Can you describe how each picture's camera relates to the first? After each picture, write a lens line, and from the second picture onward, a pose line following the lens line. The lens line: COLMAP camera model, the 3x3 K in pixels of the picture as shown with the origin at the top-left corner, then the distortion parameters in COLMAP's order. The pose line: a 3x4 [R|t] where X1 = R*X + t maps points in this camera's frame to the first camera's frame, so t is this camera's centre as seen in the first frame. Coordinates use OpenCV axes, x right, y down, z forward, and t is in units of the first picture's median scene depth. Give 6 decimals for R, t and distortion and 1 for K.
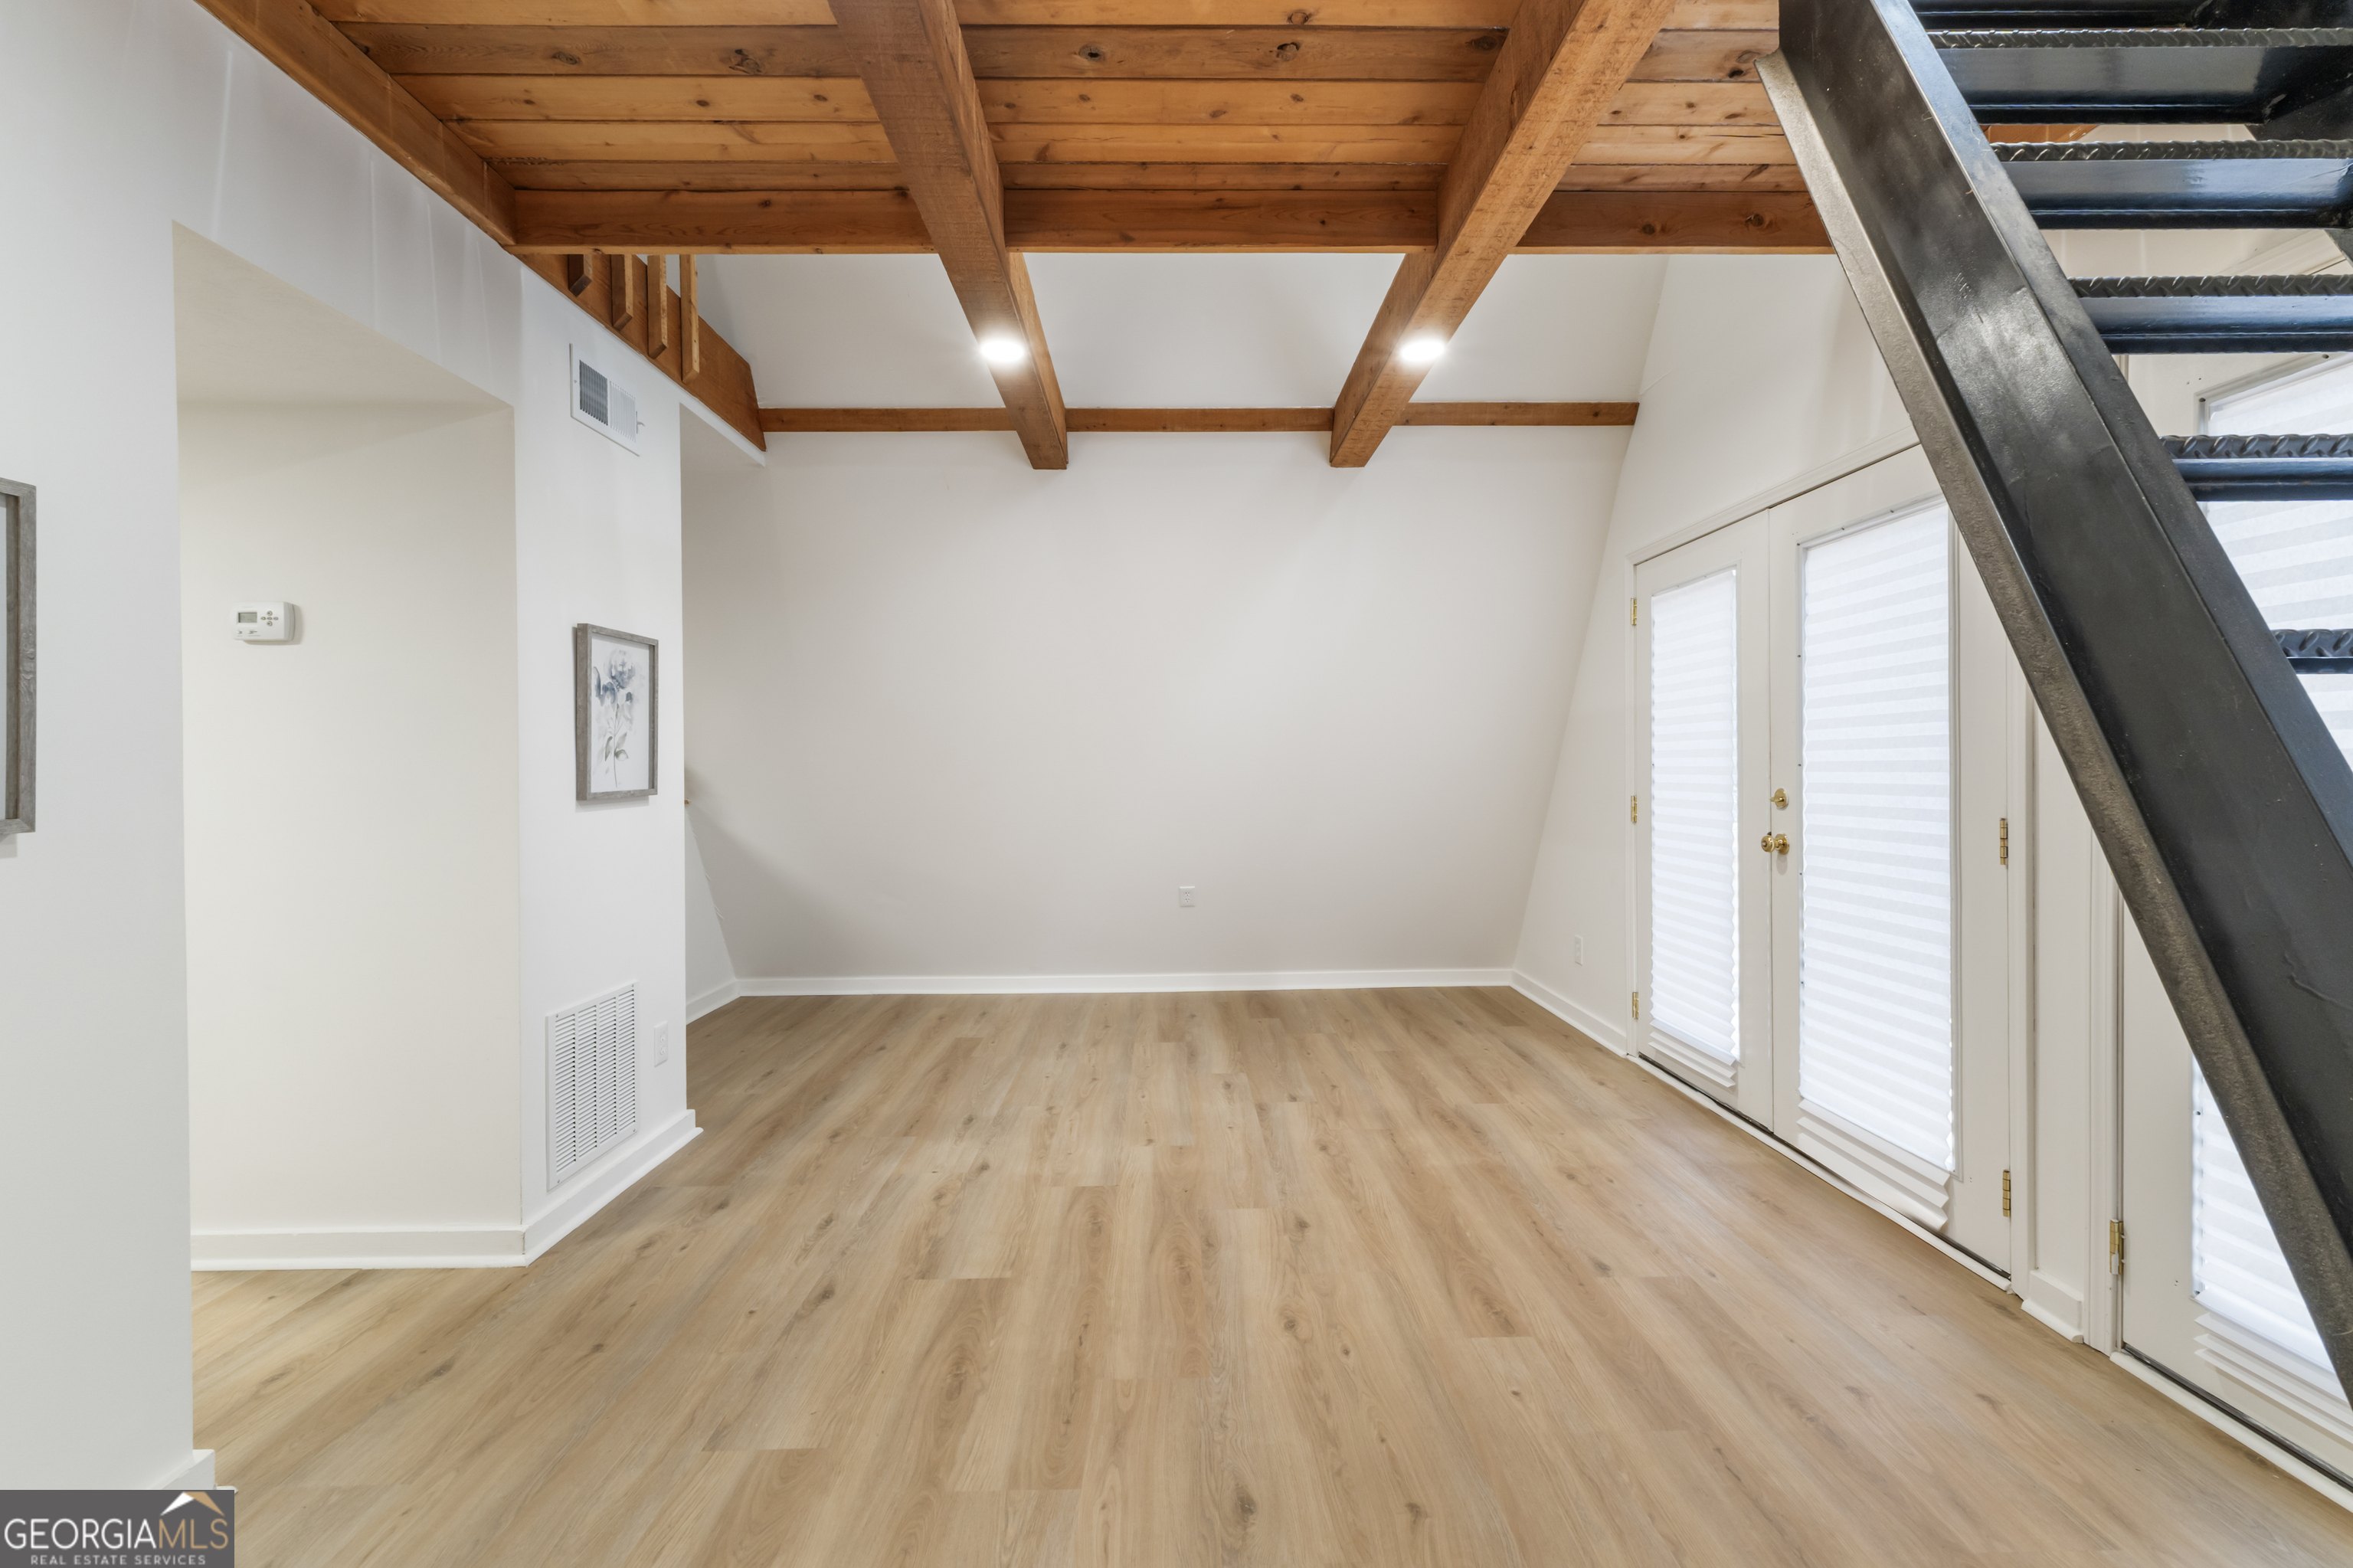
lens RADIAL K [[998.0, 0, 1181.9], [0, 998.0, 773.8], [0, 0, 1]] dist [0.003659, 0.001426]
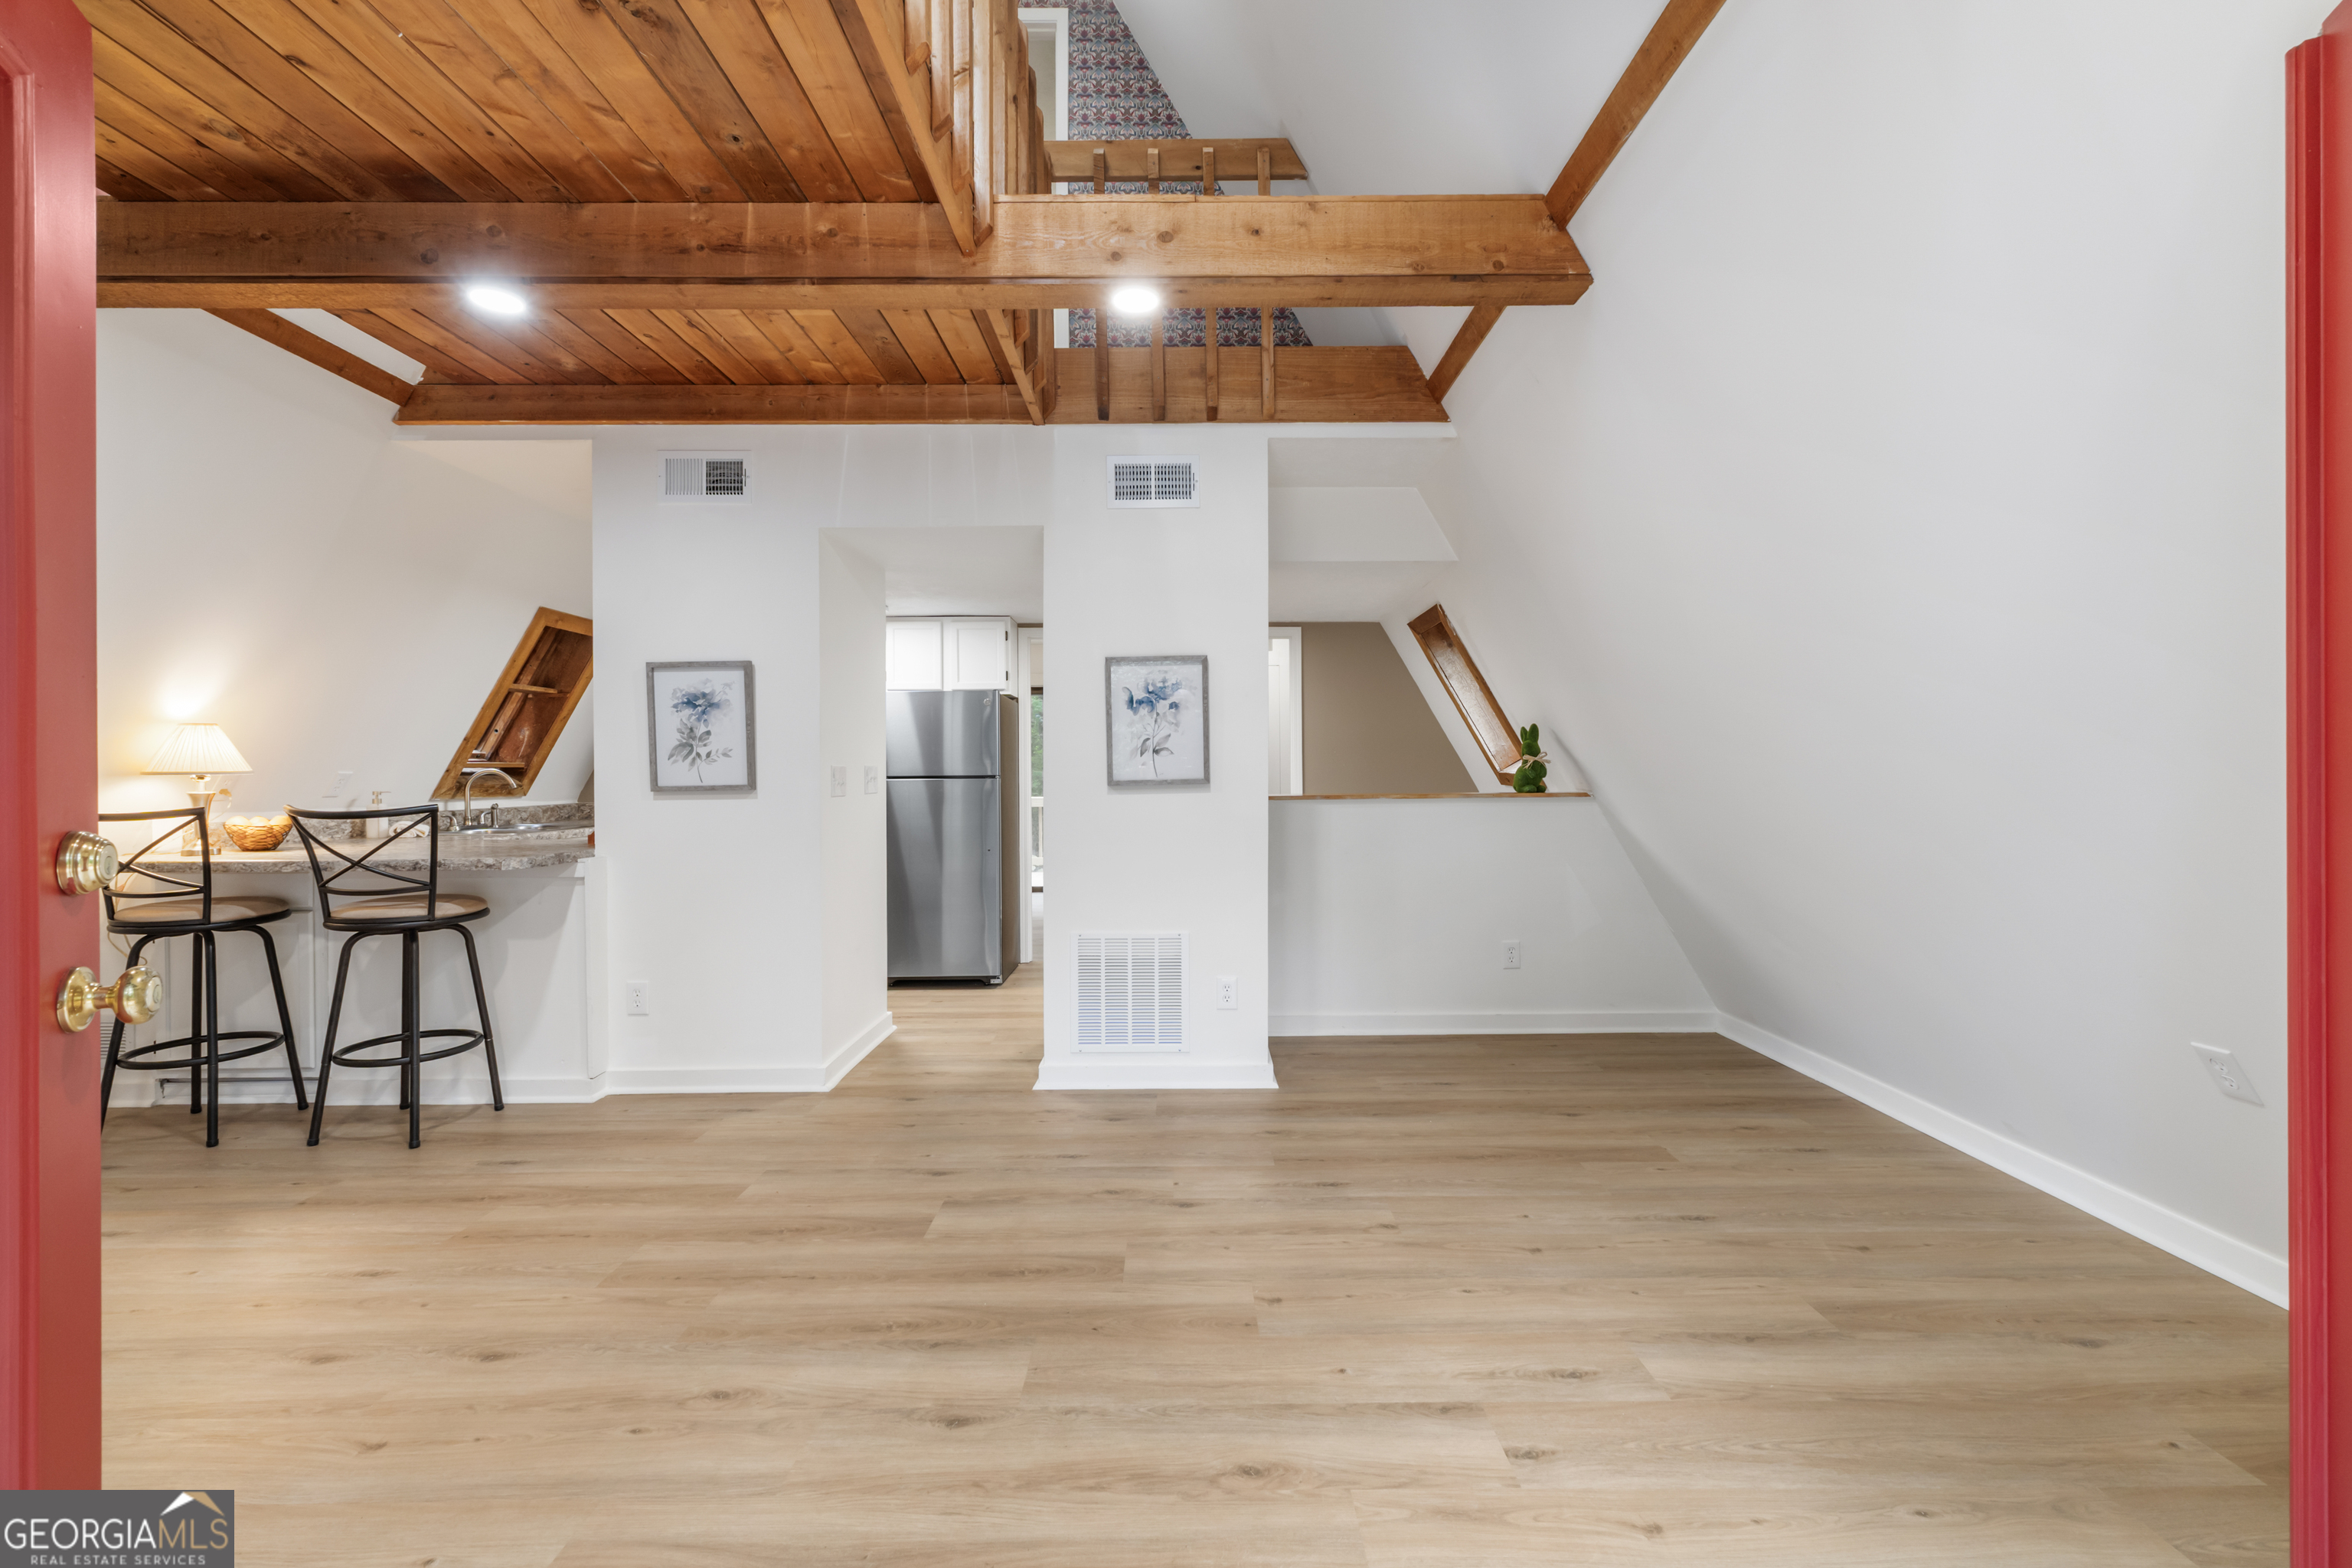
lens RADIAL K [[997.5, 0, 1183.4], [0, 997.5, 784.5], [0, 0, 1]] dist [0.003659, 0.001426]
pose [[-0.006233, 0.021481, -0.999750, 0.751066], [0.003368, 0.999764, 0.021460, -0.004813], [0.999975, -0.003233, -0.006304, 1.086819]]
